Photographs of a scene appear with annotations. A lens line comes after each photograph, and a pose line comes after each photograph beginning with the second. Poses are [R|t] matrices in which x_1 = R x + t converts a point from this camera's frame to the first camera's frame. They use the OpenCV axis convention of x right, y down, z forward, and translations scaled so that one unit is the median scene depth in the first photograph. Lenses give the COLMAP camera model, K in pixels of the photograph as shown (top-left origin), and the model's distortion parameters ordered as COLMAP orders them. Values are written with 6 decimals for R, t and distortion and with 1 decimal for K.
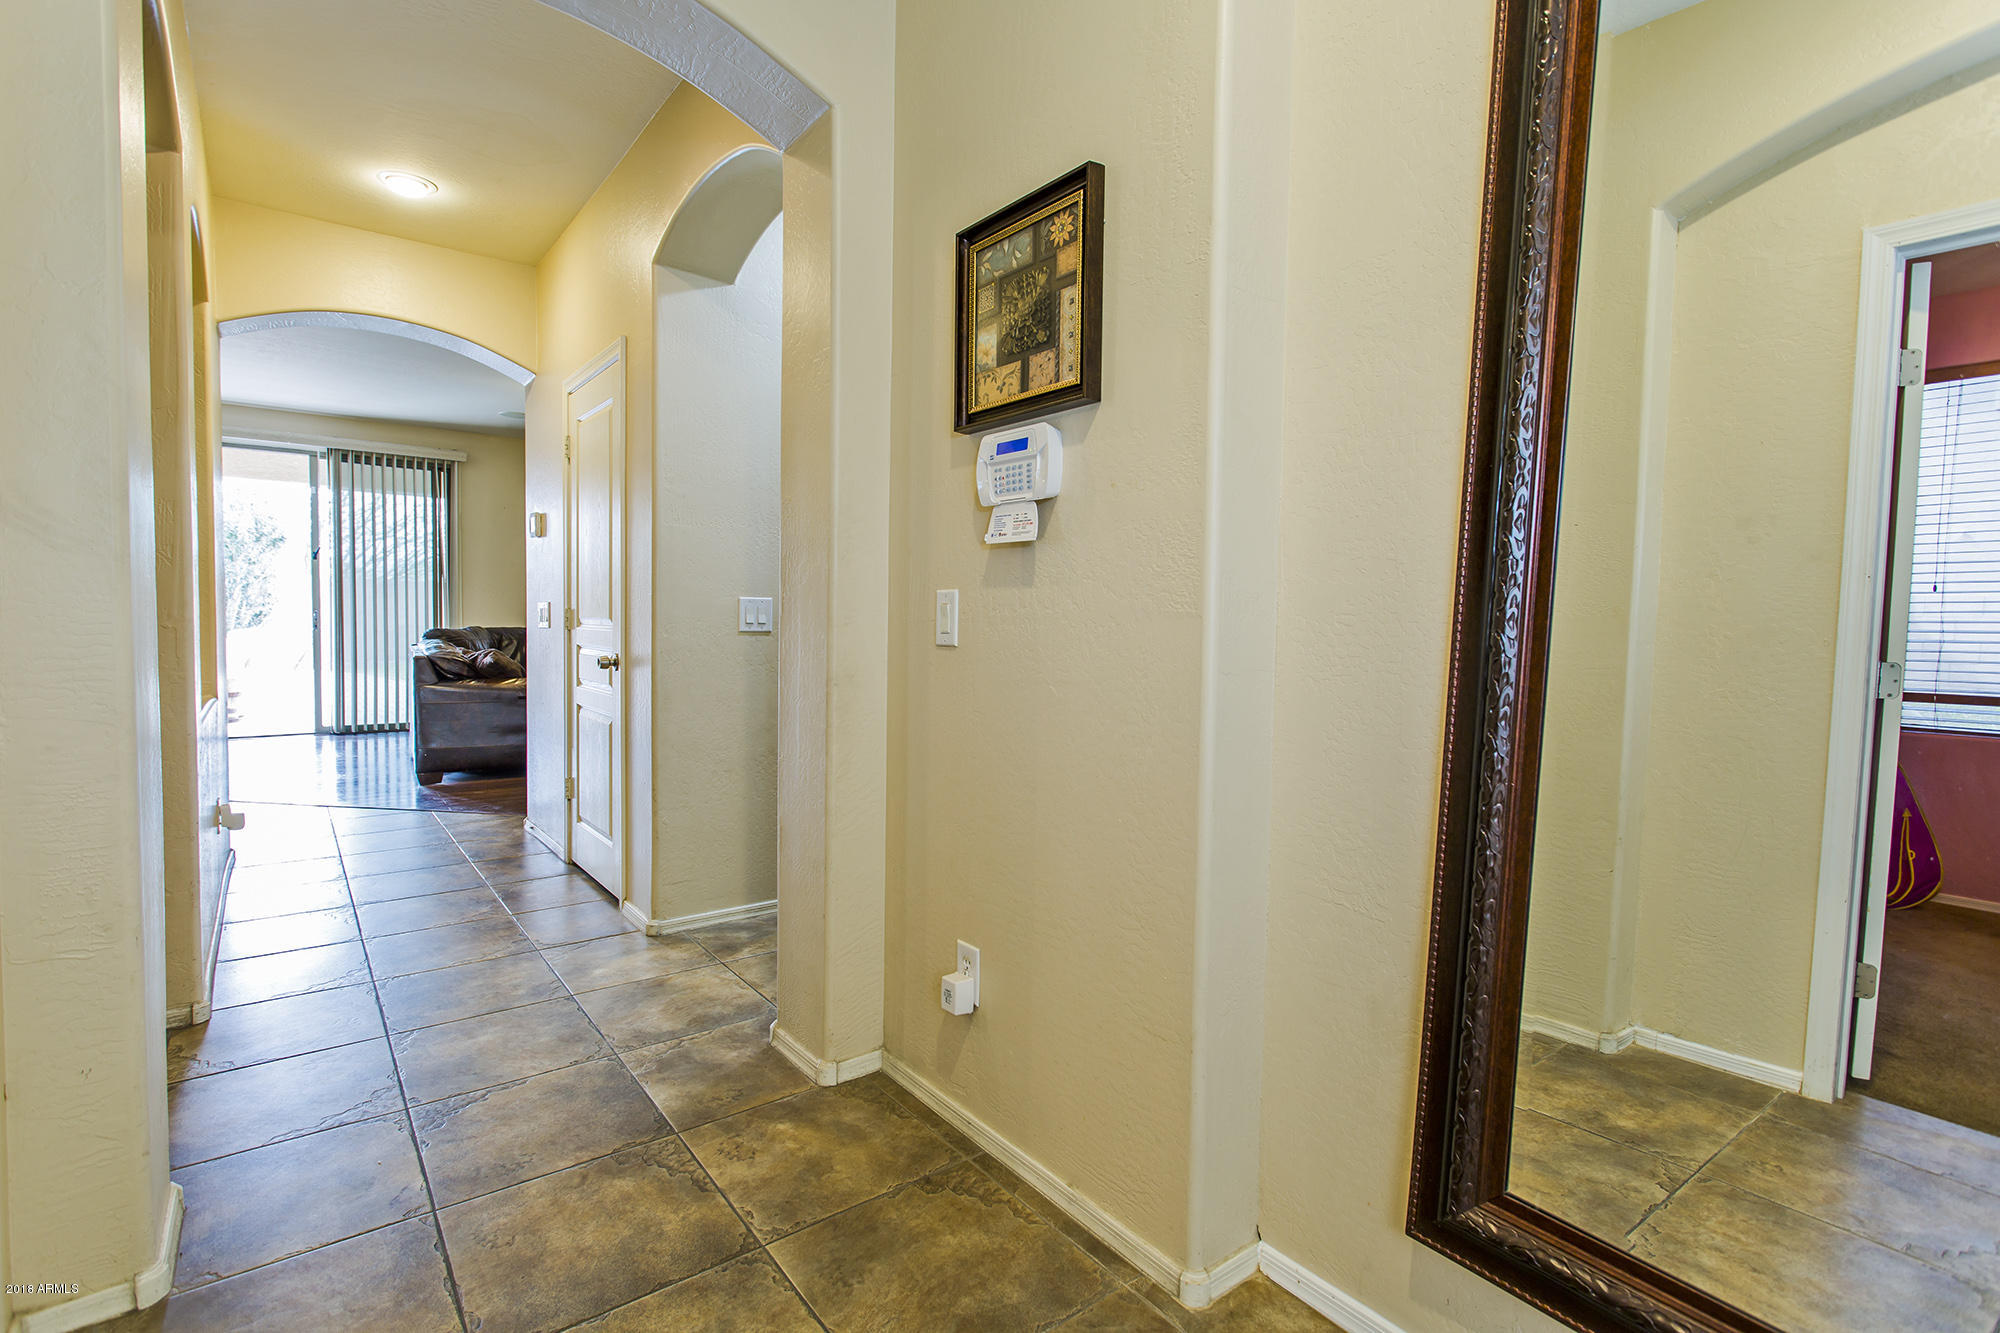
lens RADIAL K [[936.4, 0, 994.2], [0, 936.4, 663.7], [0, 0, 1]] dist [0.005300, 0.000727]
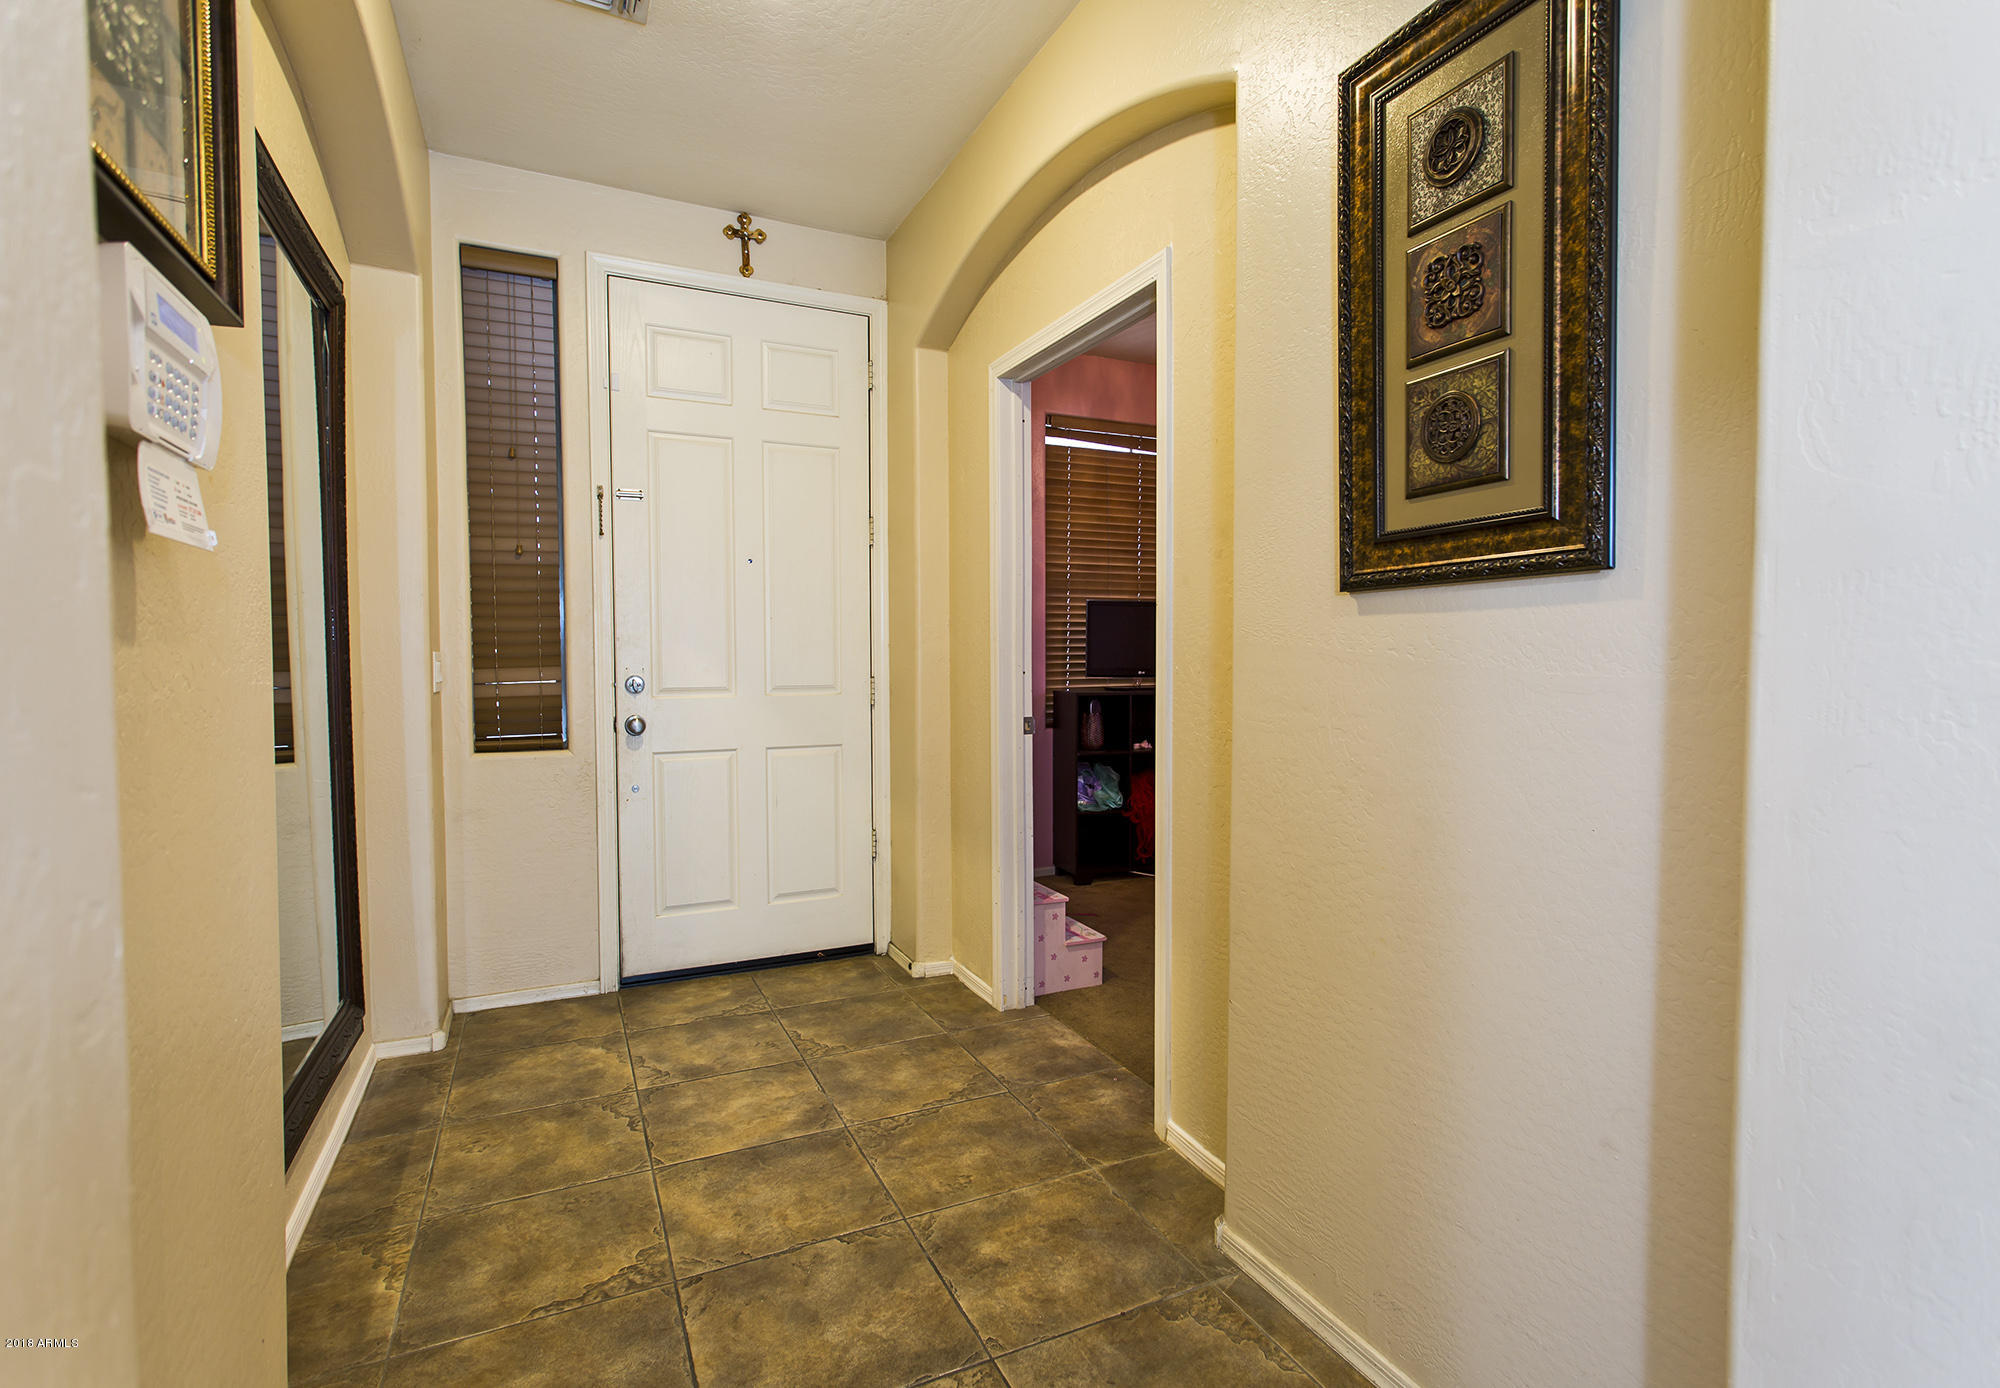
lens RADIAL K [[976.7, 0, 1026.2], [0, 976.7, 690.0], [0, 0, 1]] dist [0.008501, 0.000964]
pose [[-0.980158, -0.024230, 0.196729, -0.453405], [-0.006848, 0.996047, 0.088559, -0.102582], [-0.198098, 0.085455, -0.976450, 1.352536]]
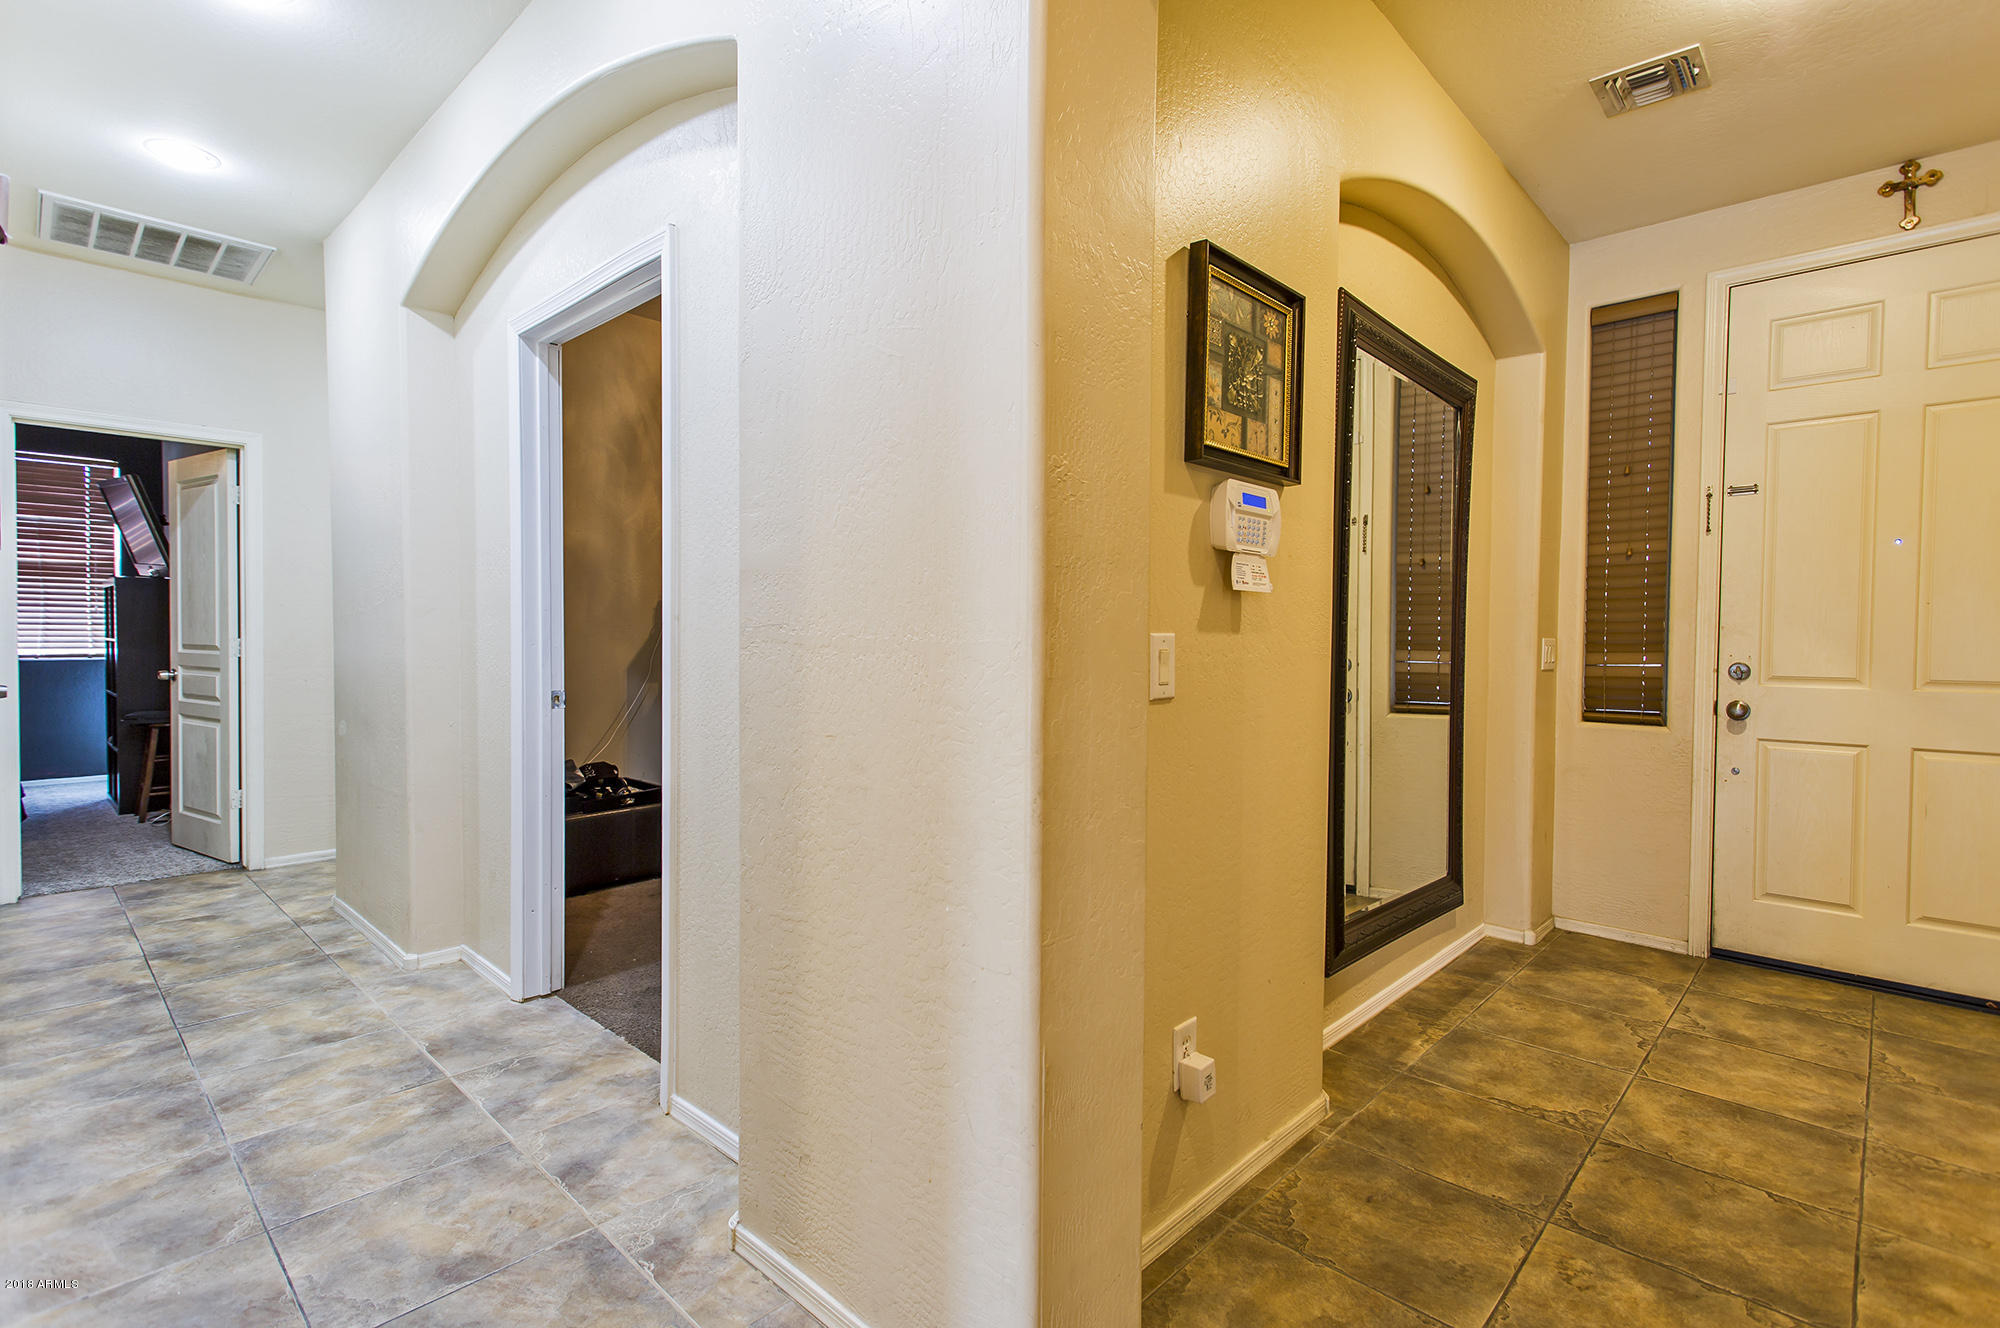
lens RADIAL K [[936.4, 0, 994.2], [0, 936.4, 661.2], [0, 0, 1]] dist [0.005300, 0.000727]
pose [[-0.153011, -0.046363, 0.987136, -0.959767], [0.037209, 0.997920, 0.052637, -0.115412], [-0.987524, 0.044784, -0.150968, 1.420811]]
